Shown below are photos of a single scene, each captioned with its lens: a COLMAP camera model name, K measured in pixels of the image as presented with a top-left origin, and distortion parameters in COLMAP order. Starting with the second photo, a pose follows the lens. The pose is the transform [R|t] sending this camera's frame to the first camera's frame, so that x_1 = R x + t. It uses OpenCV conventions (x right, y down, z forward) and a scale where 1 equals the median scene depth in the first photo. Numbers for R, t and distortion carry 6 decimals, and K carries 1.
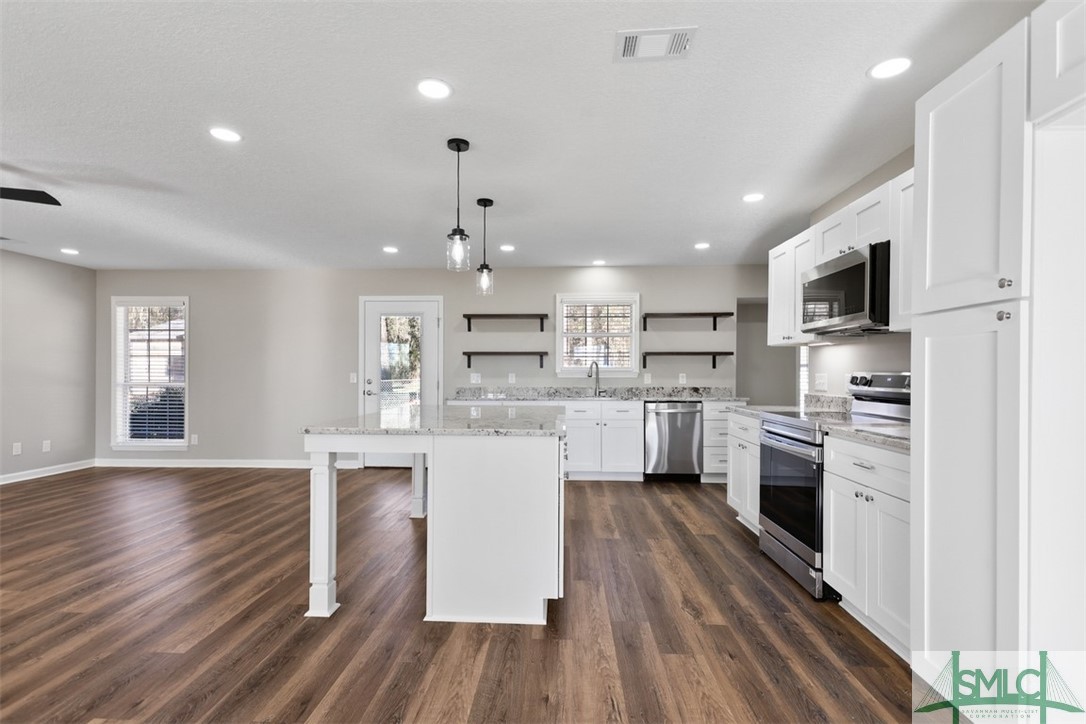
lens RADIAL K [[518.0, 0, 542.2], [0, 518.0, 377.1], [0, 0, 1]] dist [0.012530, -0.000337]
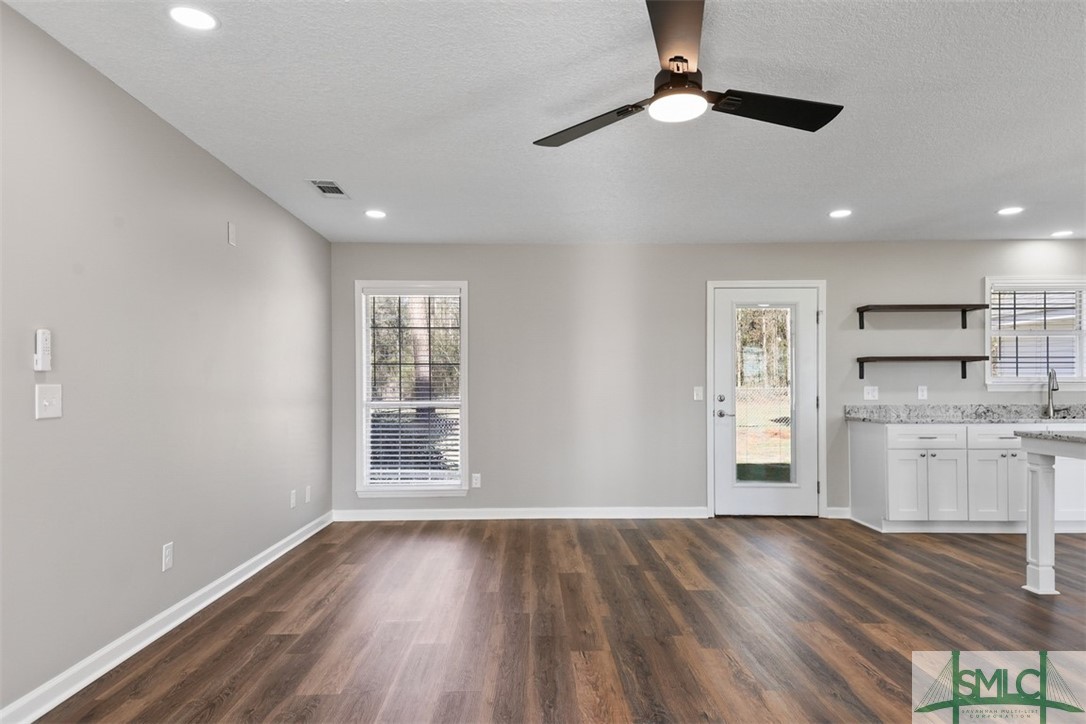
lens RADIAL K [[655.3, 0, 541.8], [0, 655.3, 388.7], [0, 0, 1]] dist [0.120057, -0.076866]
pose [[0.997306, -0.005035, 0.073177, -0.670759], [0.005433, 0.999972, -0.005240, -0.001353], [-0.073149, 0.005623, 0.997305, 0.091548]]
